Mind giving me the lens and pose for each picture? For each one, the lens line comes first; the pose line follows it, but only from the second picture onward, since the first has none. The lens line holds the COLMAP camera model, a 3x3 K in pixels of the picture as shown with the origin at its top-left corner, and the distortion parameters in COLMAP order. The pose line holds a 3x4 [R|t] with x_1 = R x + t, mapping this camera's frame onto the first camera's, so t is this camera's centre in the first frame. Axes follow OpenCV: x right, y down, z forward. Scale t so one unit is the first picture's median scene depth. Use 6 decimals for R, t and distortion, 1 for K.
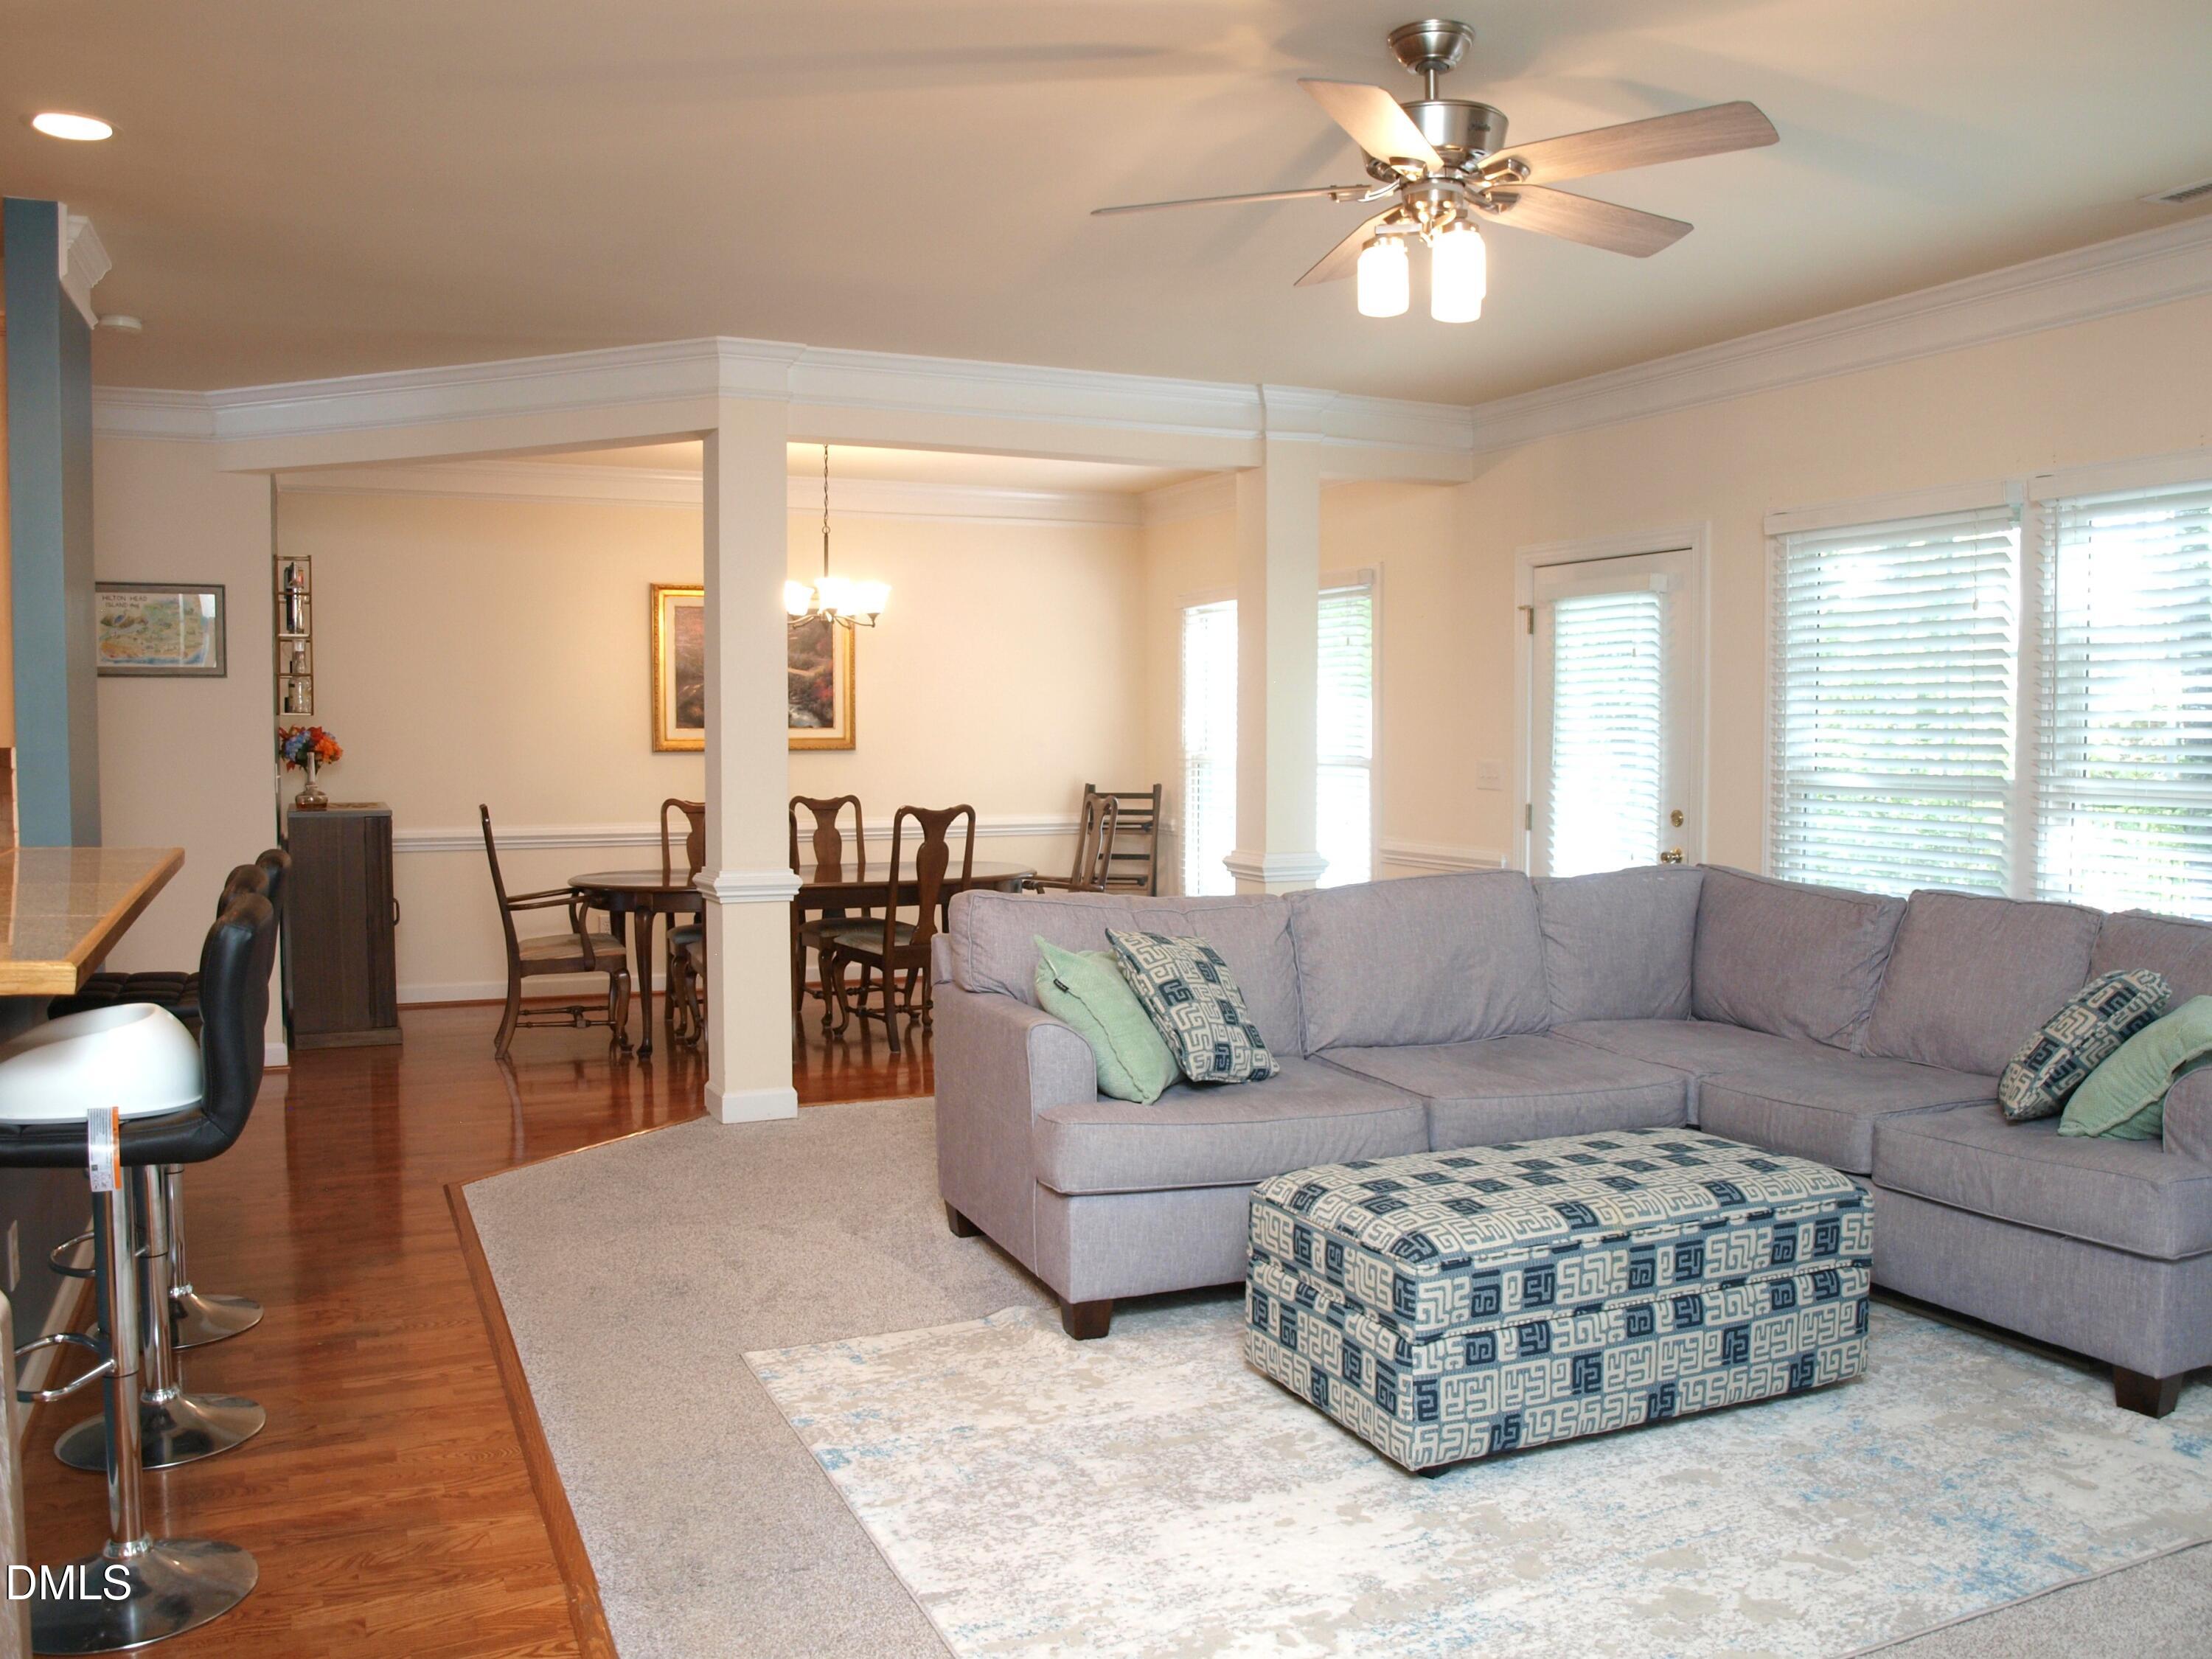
lens RADIAL K [[1755.5, 0, 1107.1], [0, 1755.5, 828.3], [0, 0, 1]] dist [-0.046350, -0.004062]
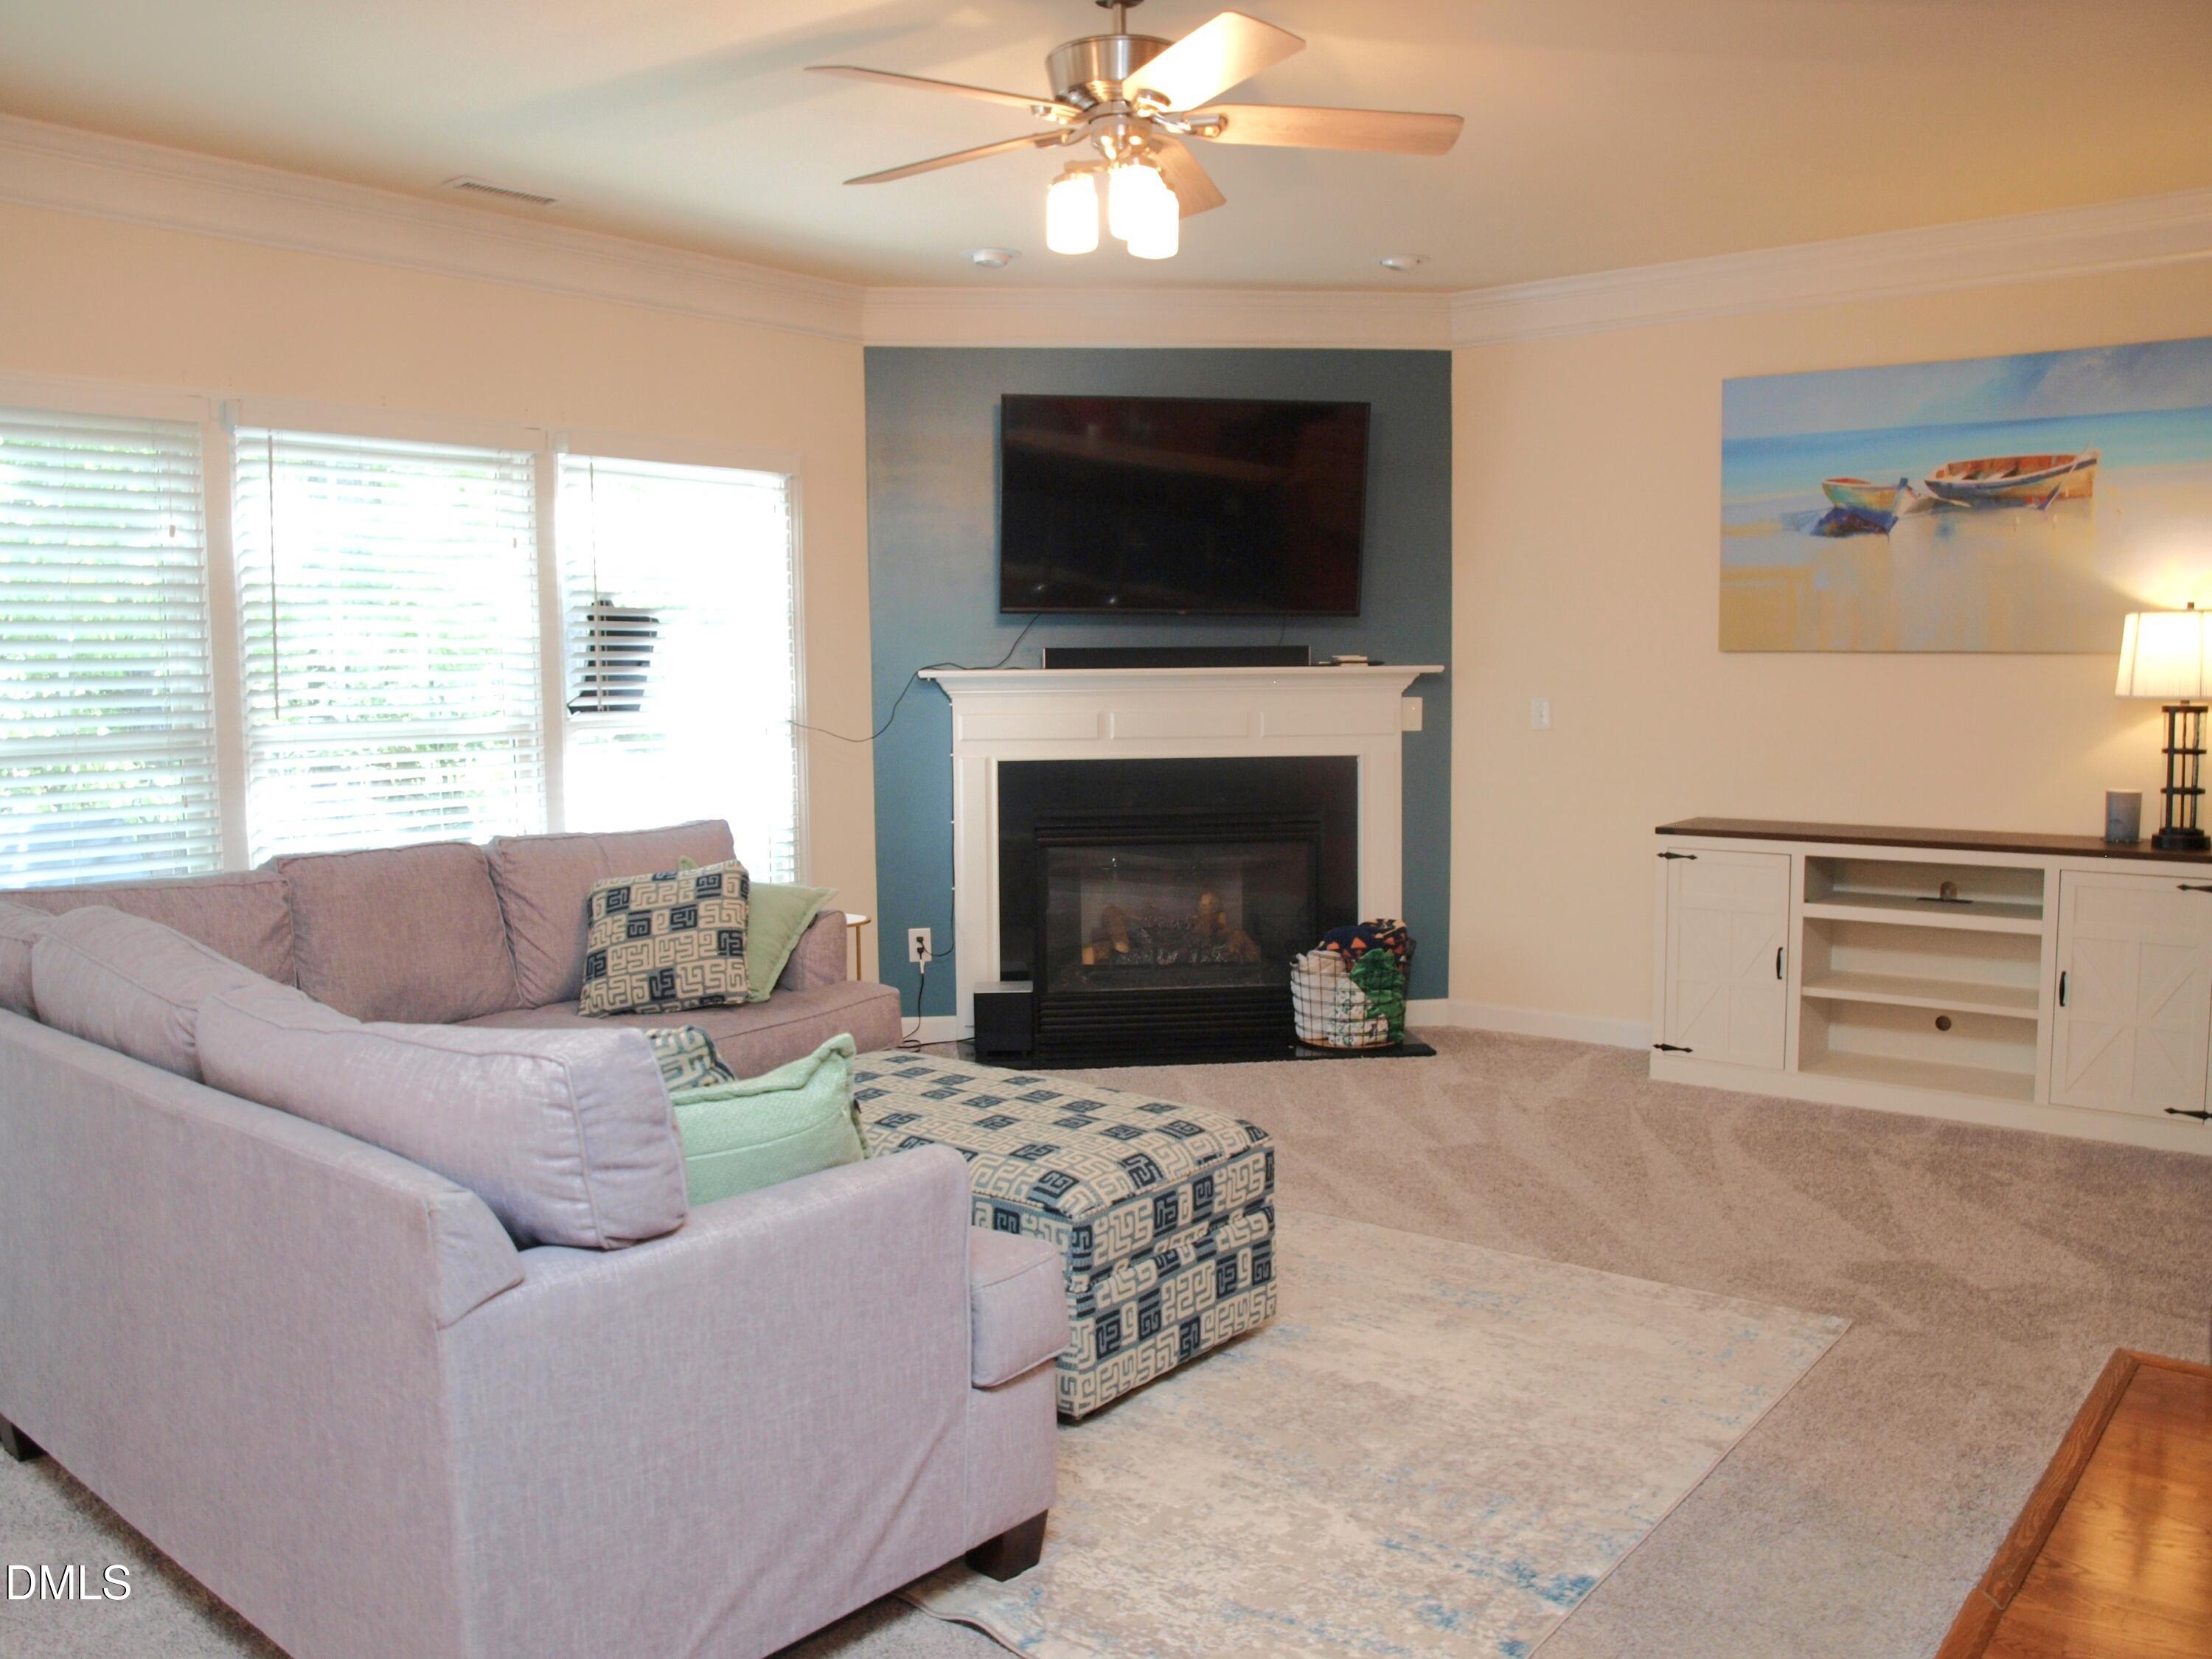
lens RADIAL K [[1755.5, 0, 1109.7], [0, 1755.5, 827.4], [0, 0, 1]] dist [-0.046350, -0.004062]
pose [[-0.440582, -0.080170, 0.894126, -0.702679], [0.062773, 0.990815, 0.119771, -0.082693], [-0.895515, 0.108896, -0.431502, 1.410865]]
